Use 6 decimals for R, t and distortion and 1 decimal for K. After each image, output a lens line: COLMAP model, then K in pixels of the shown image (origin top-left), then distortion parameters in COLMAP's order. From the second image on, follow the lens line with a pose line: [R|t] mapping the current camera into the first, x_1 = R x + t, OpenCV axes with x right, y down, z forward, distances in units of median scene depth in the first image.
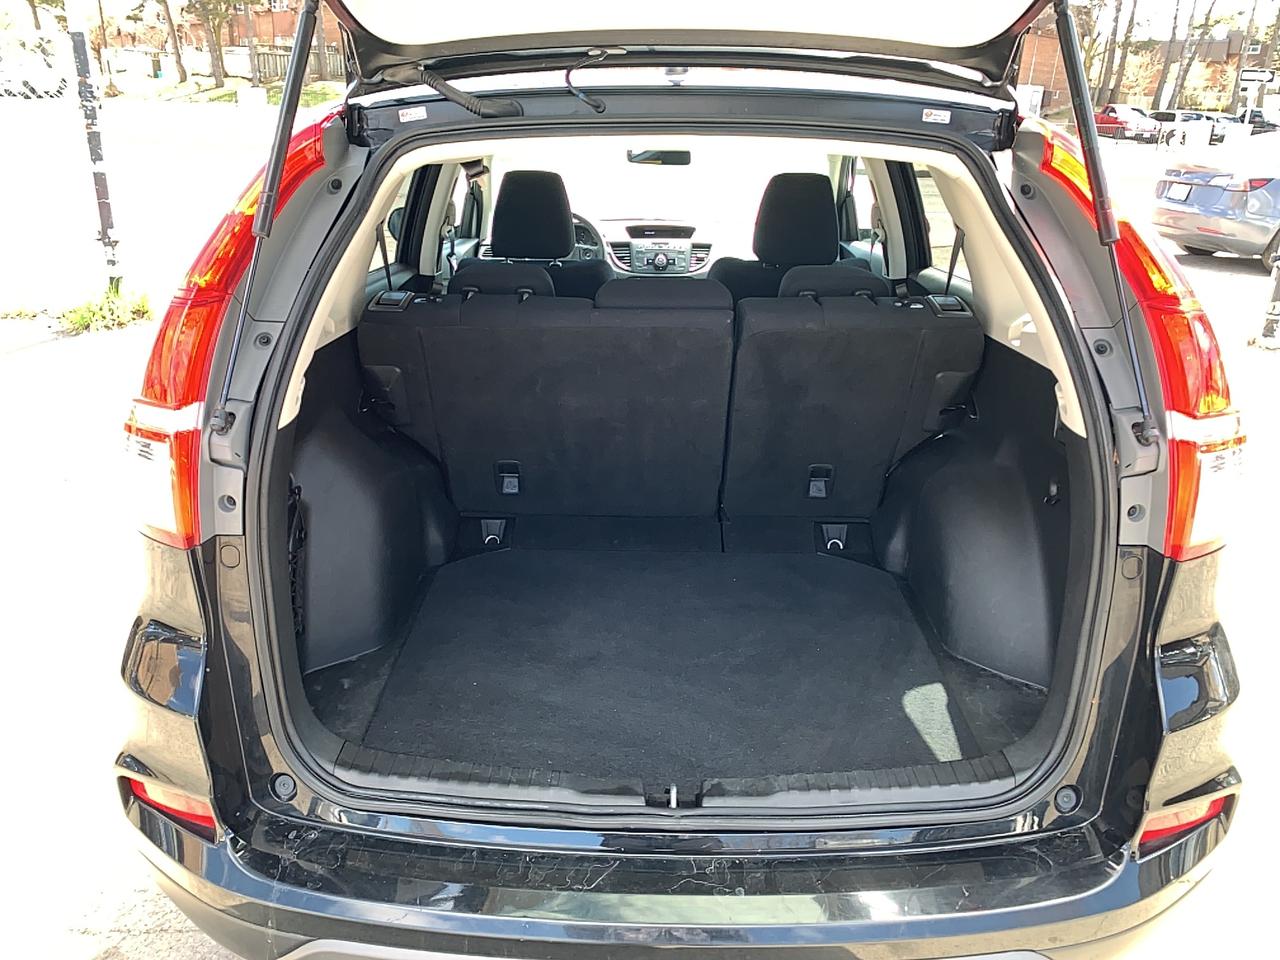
lens RADIAL K [[970.7, 0, 634.3], [0, 970.7, 478.4], [0, 0, 1]] dist [0.028774, -0.021889]
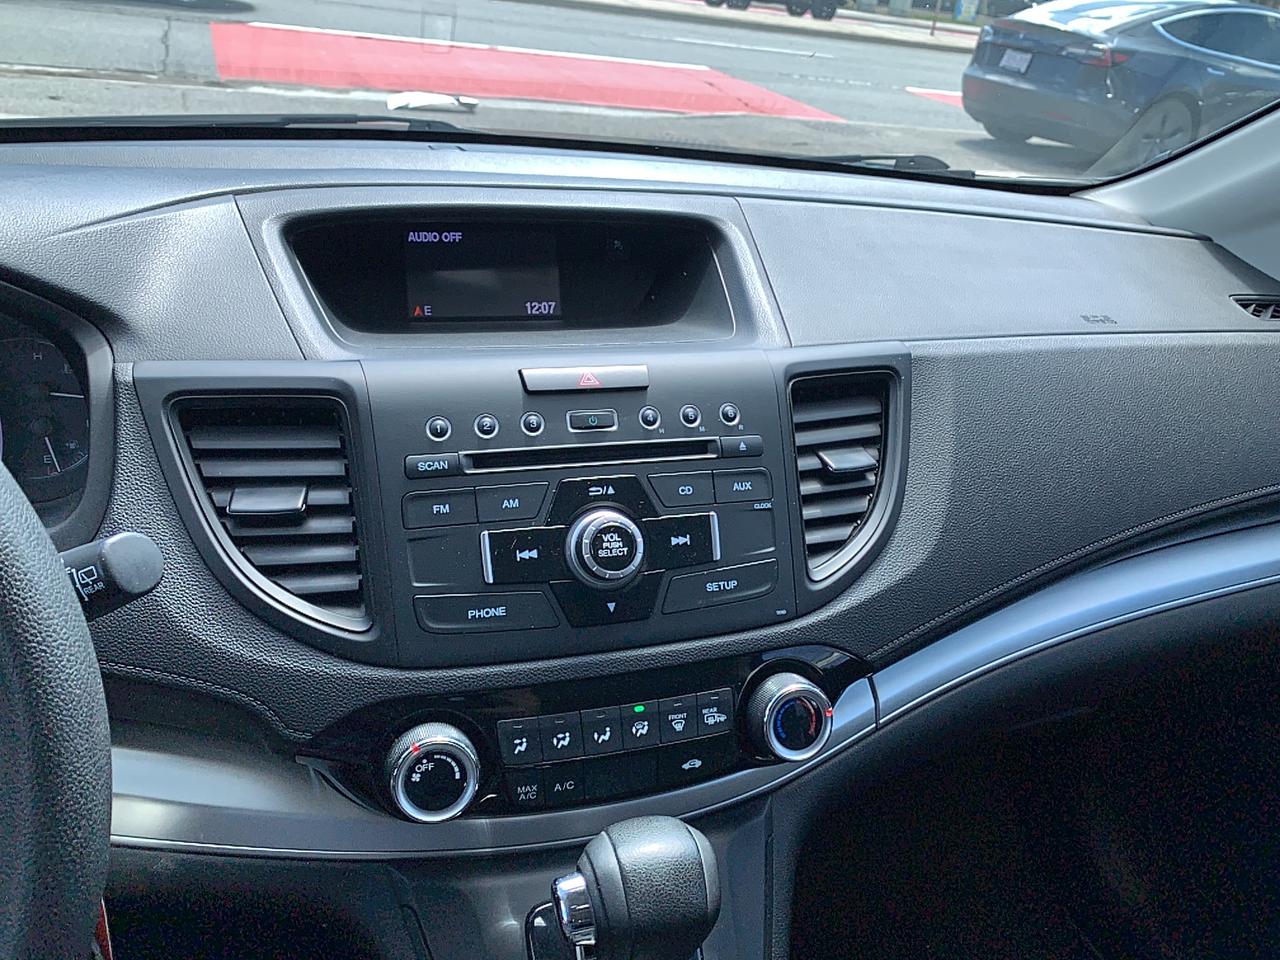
lens RADIAL K [[975.2, 0, 640.9], [0, 975.2, 474.0], [0, 0, 1]] dist [0.026696, -0.019986]
pose [[0.942293, -0.080141, 0.325057, -0.010151], [0.032294, 0.988157, 0.150008, -0.248355], [-0.333229, -0.130854, 0.933721, 0.859562]]
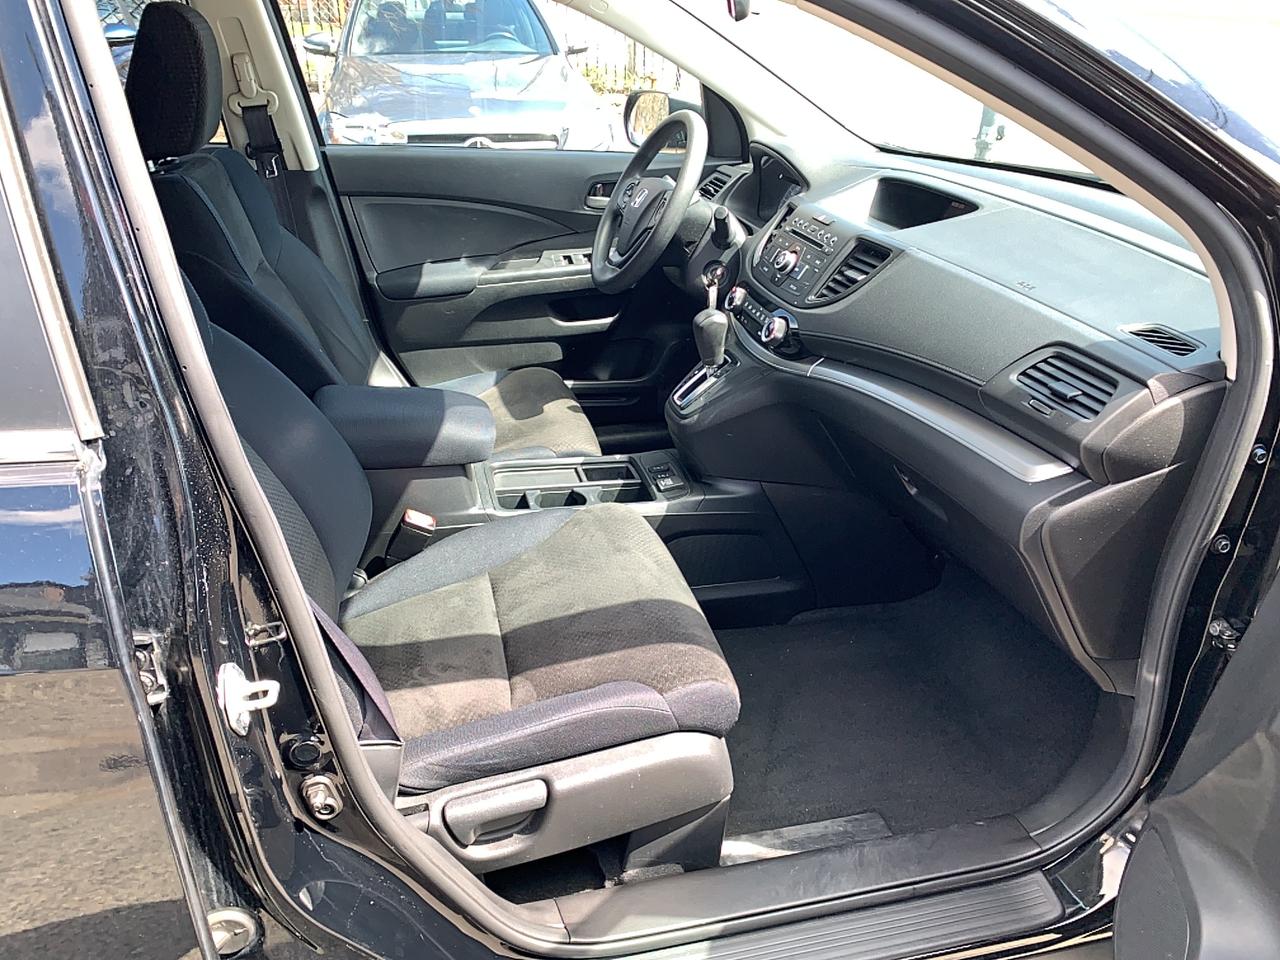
lens RADIAL K [[975.2, 0, 639.8], [0, 975.2, 480.4], [0, 0, 1]] dist [0.026696, -0.019986]
pose [[0.218403, 0.403779, -0.888405, 0.420372], [-0.336367, 0.885741, 0.319877, -0.249627], [0.916056, 0.228968, 0.329266, 0.806606]]
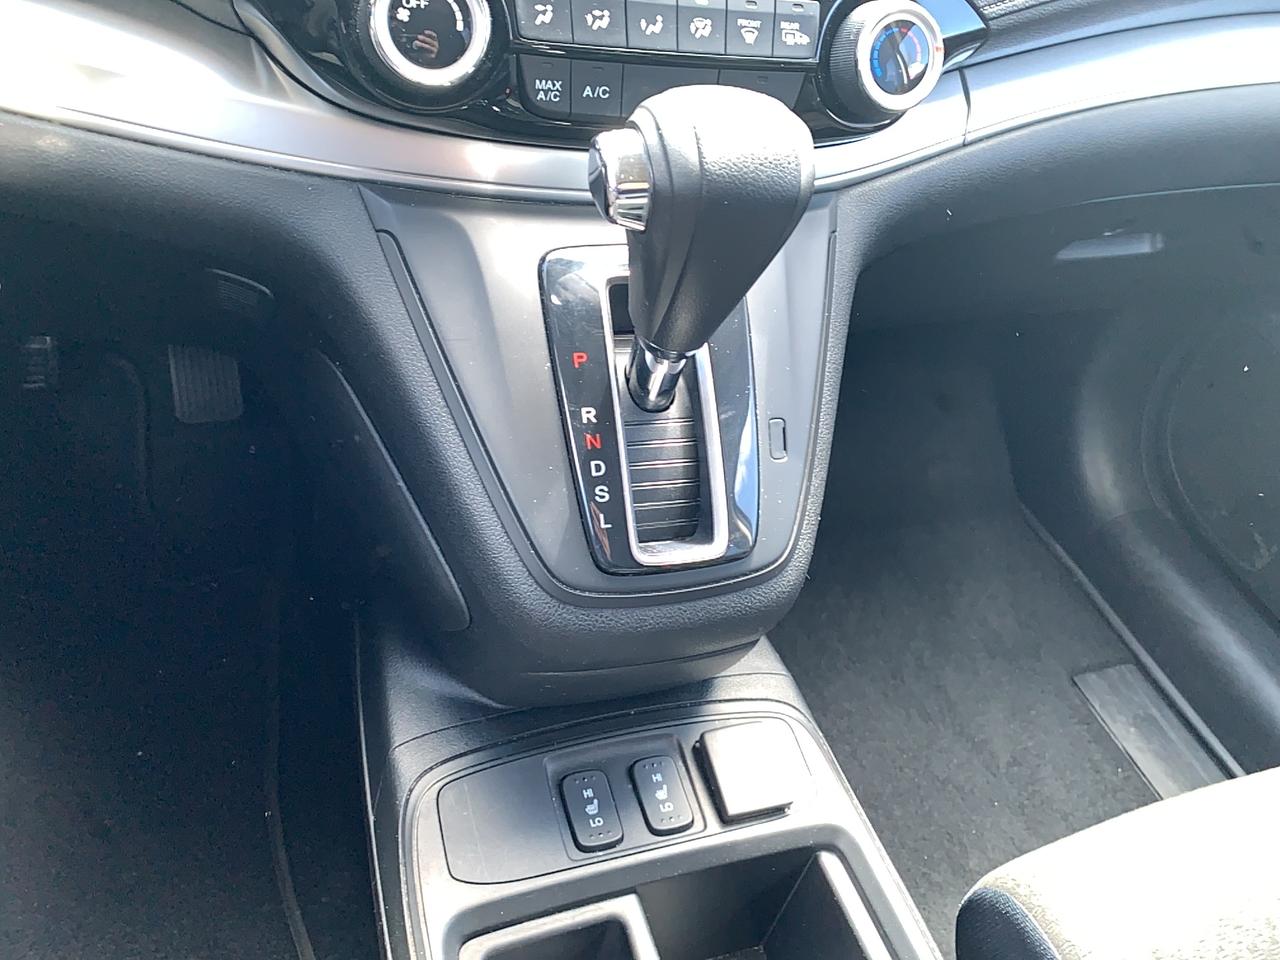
lens RADIAL K [[975.2, 0, 624.8], [0, 975.2, 449.5], [0, 0, 1]] dist [0.026696, -0.019986]
pose [[0.932635, -0.094458, 0.348239, -0.015554], [-0.046164, 0.925958, 0.374793, -0.193361], [-0.357857, -0.365621, 0.859220, 0.879936]]
